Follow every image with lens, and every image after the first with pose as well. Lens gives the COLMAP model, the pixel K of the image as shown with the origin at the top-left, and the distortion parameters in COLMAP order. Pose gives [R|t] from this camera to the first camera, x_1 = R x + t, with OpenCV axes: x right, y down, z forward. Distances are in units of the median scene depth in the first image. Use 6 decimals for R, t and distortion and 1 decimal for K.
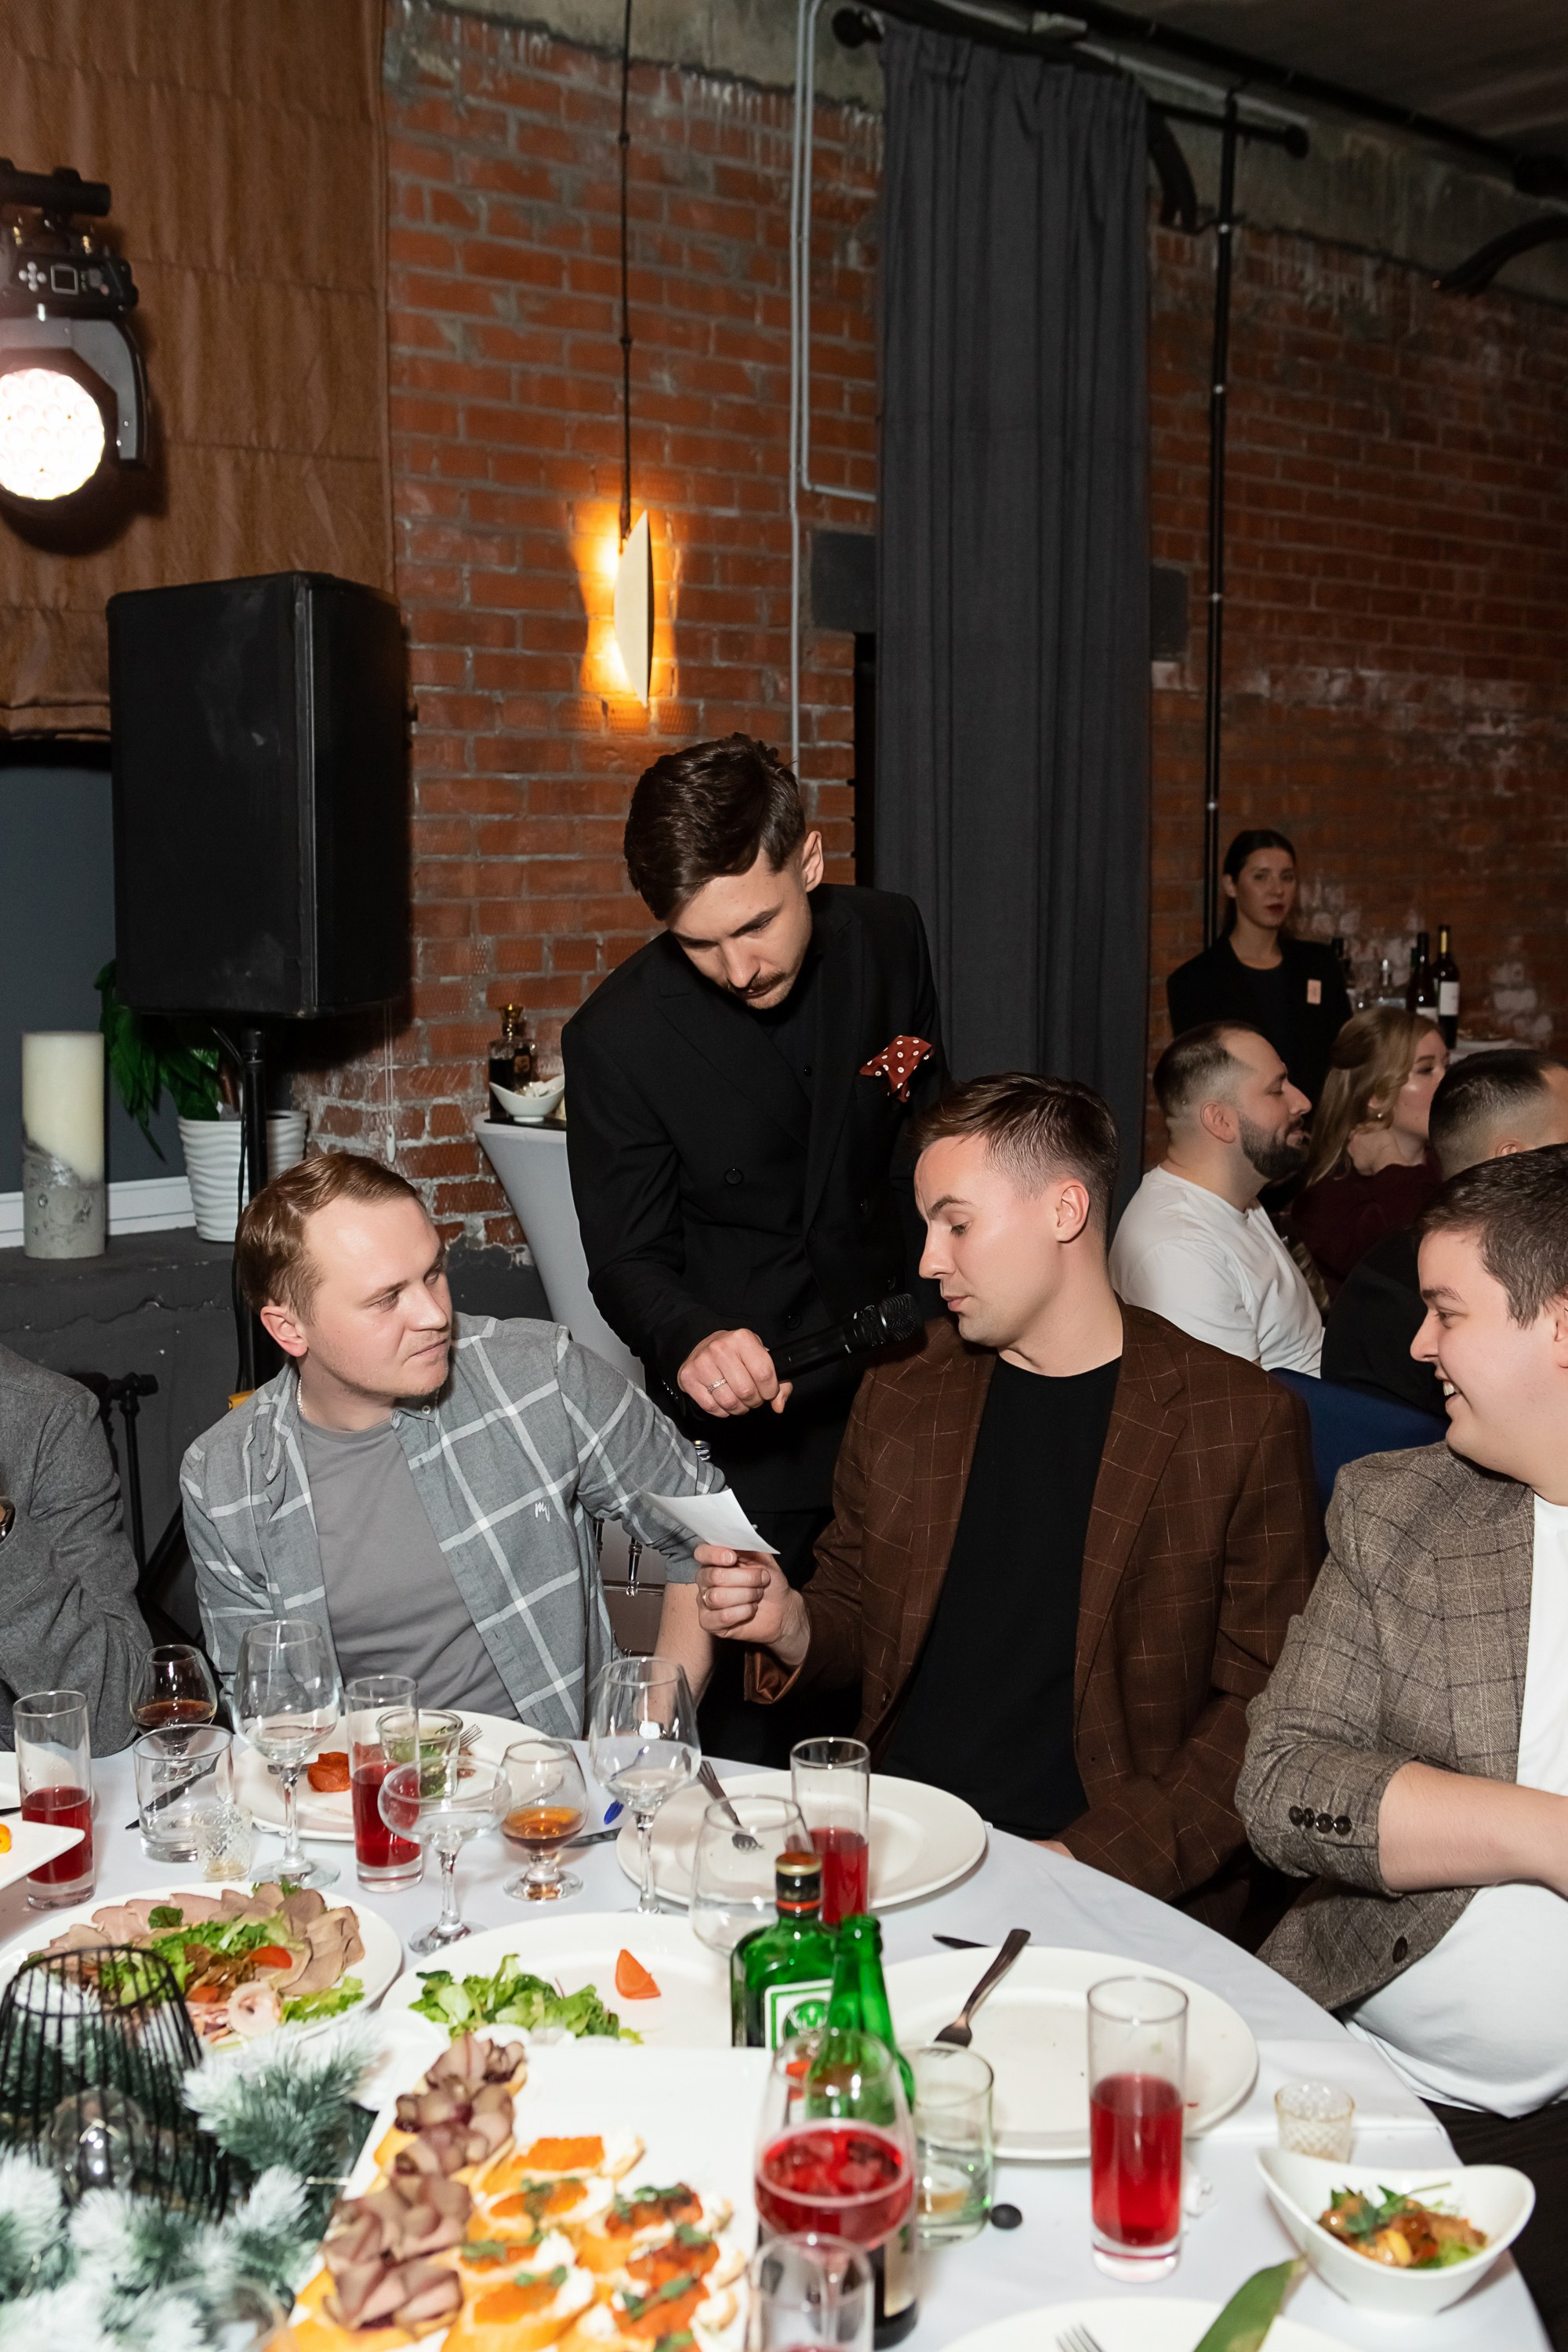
lens RADIAL K [[2517.9, 0, 793.1], [0, 2517.9, 1166.1], [0, 0, 1]] dist [-0.020358, 0.000000]
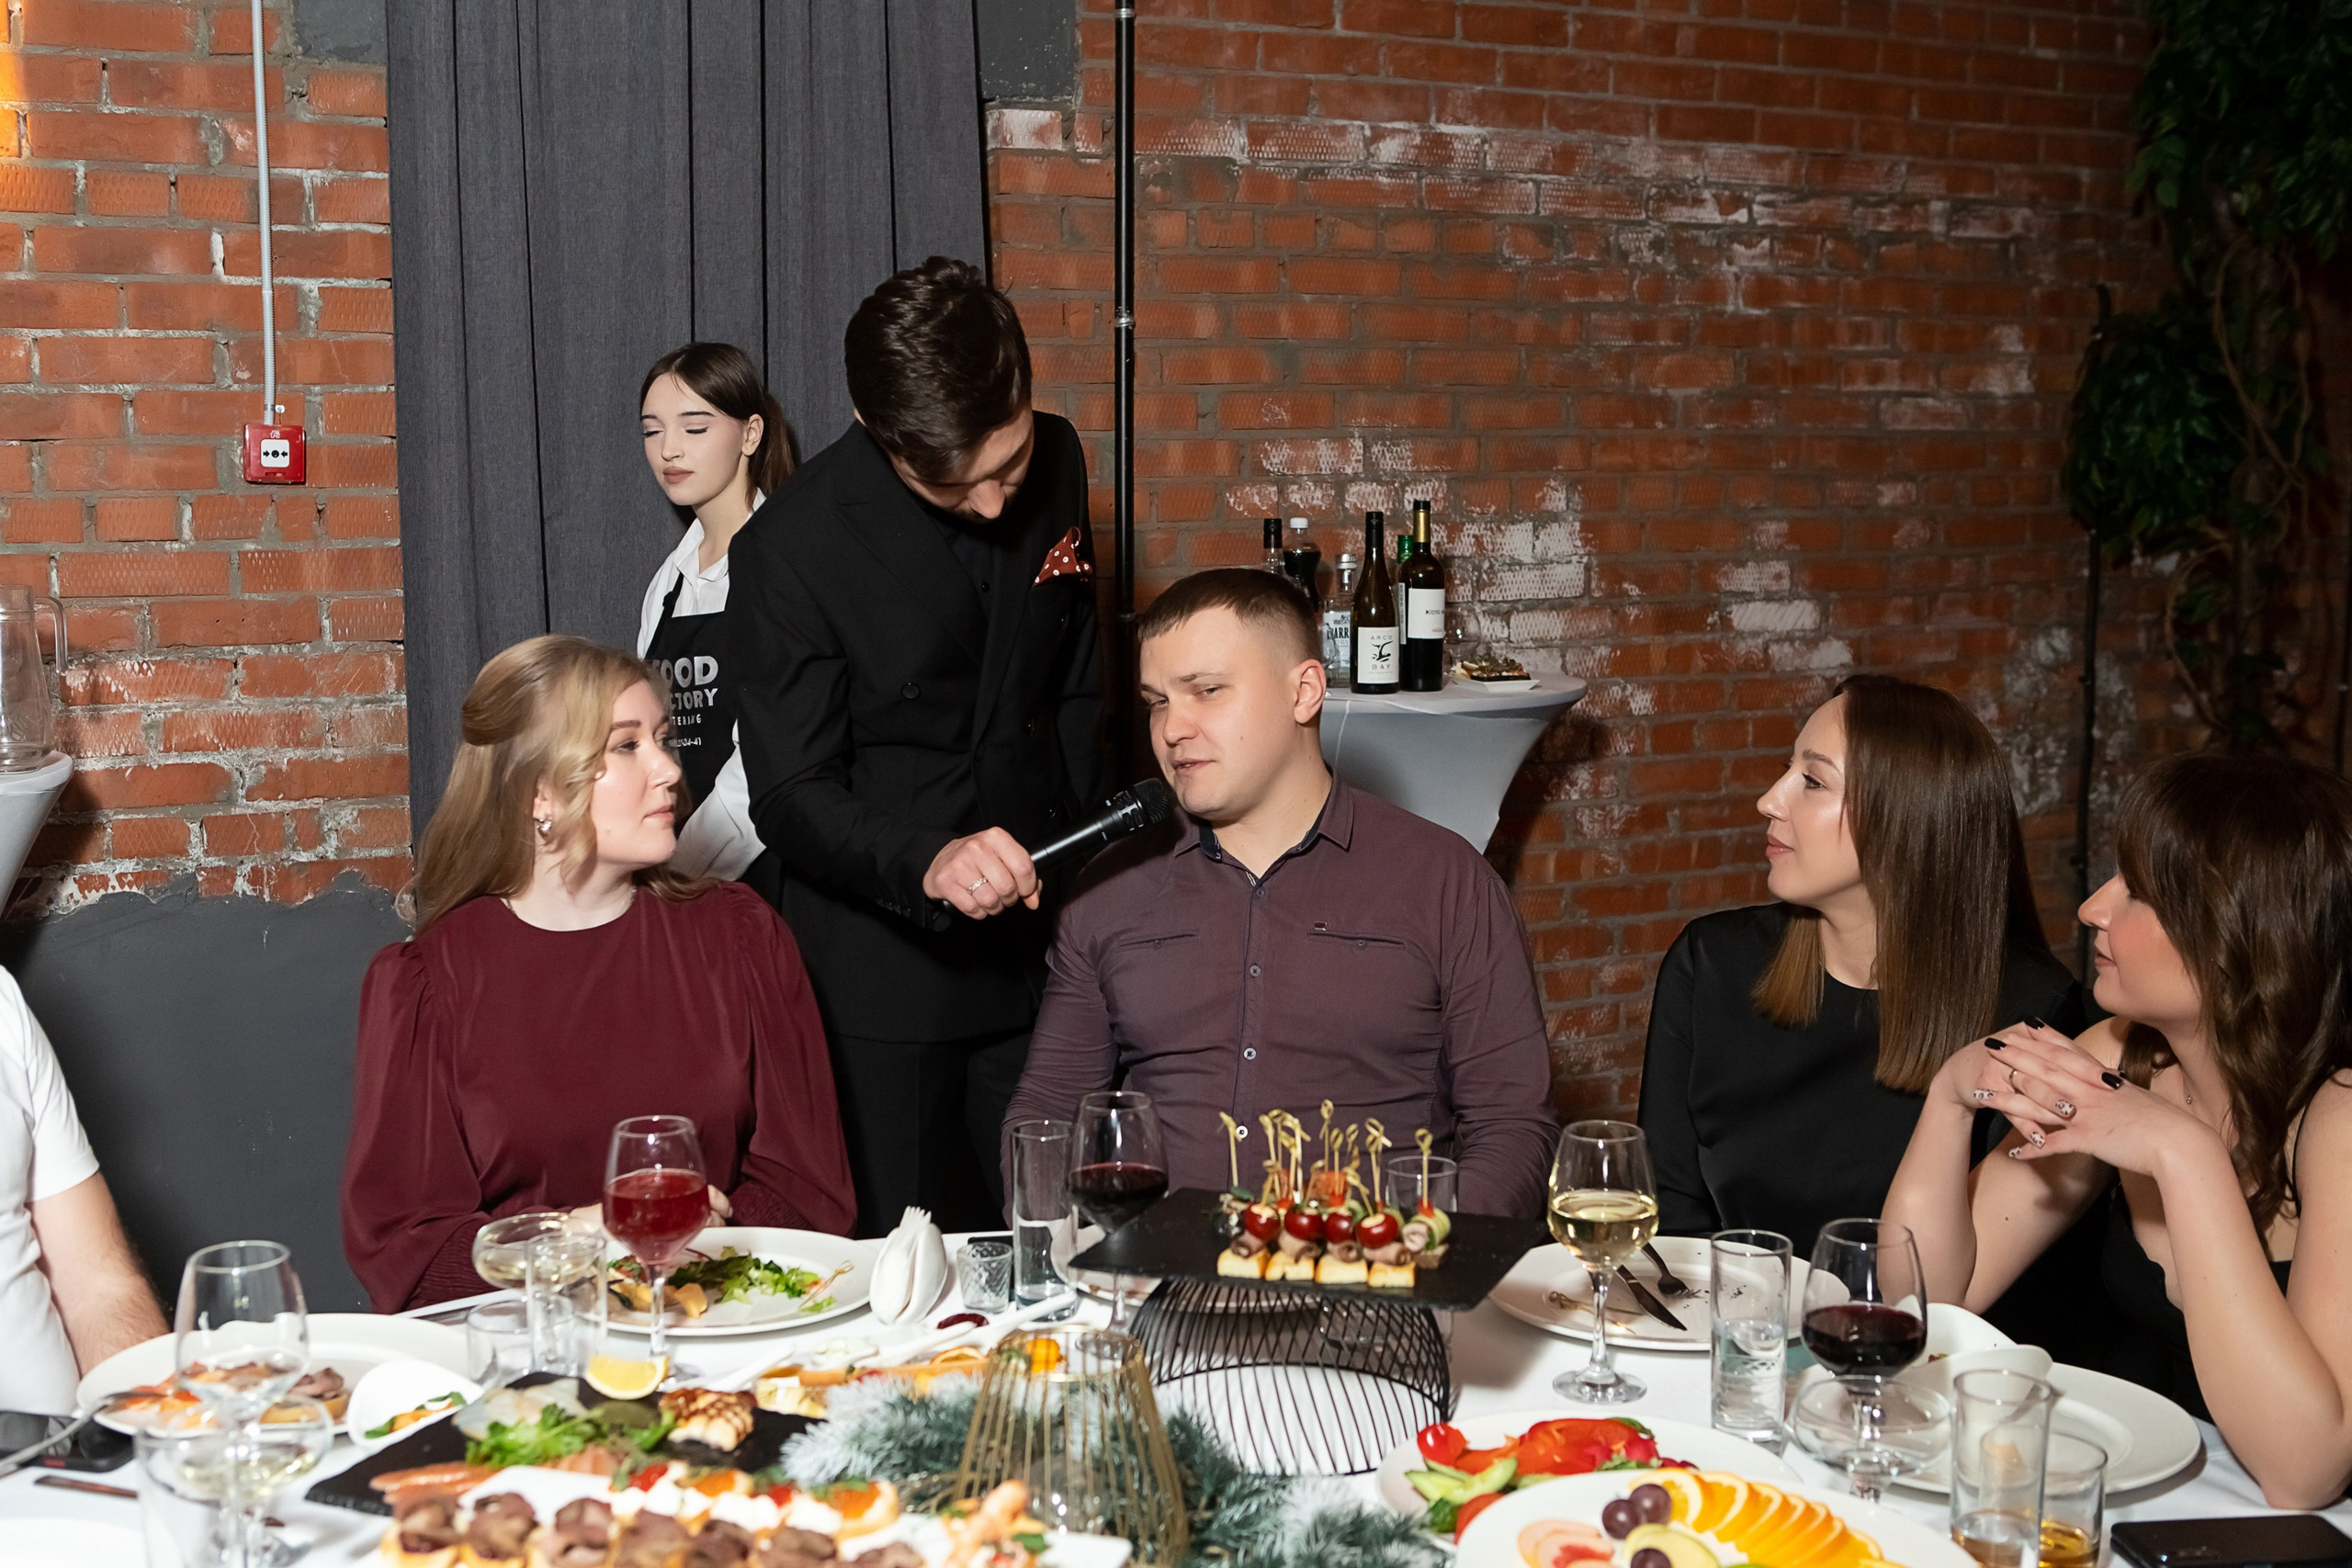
lens RADIAL K [[2721.3, 0, 1175.2], [0, 2721.3, 786.4], [0, 0, 1]] dist [-0.042233, 0.000000]
pose [[0.969778, 0.038431, -0.240945, 0.351576], [-0.035857, 0.999243, 0.015060, -0.028848], [0.241341, -0.005965, 0.970422, 0.283256]]
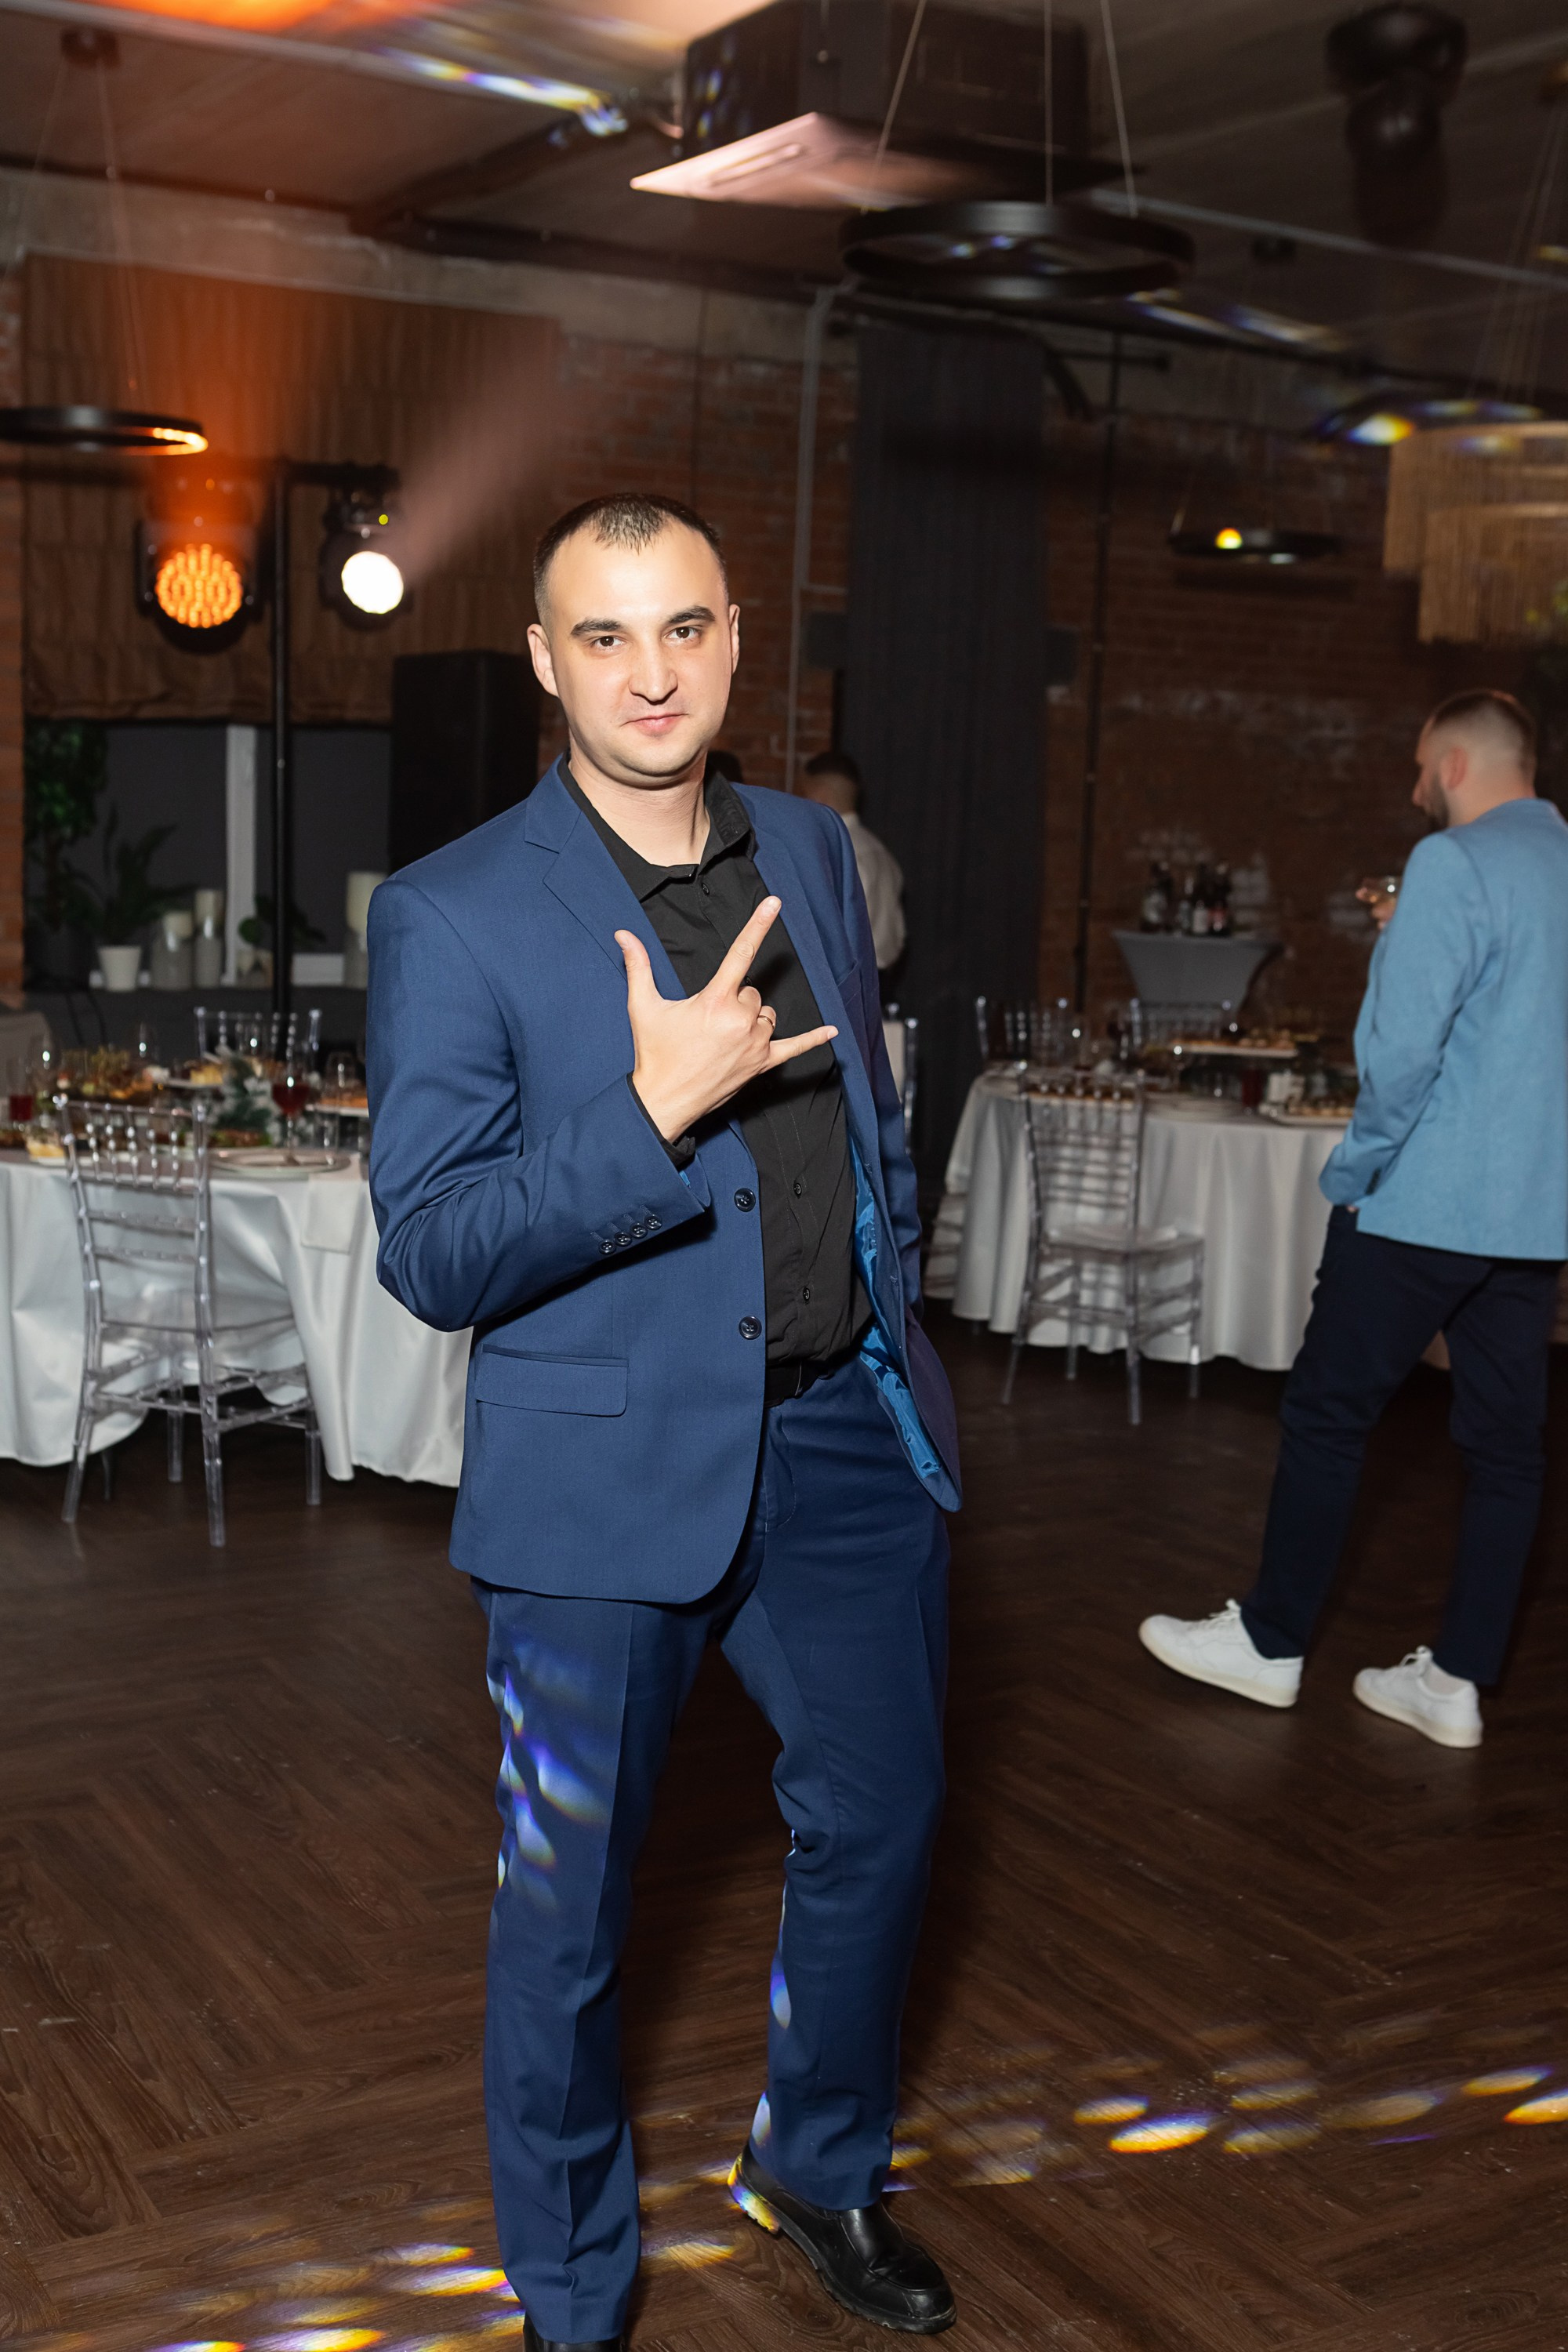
lens RADIAL K [[2721.6, 0, 780.0], [0, 2721.6, 1178.0], [0, 0, 1]] dist [-0.042233, 0.000000]
pose [[0.982146, 0.065328, -0.176414, 0.285092], [-0.062324, 0.997802, 0.022525, 0.080602], [0.177497, -0.011128, 0.984058, -0.708450]]
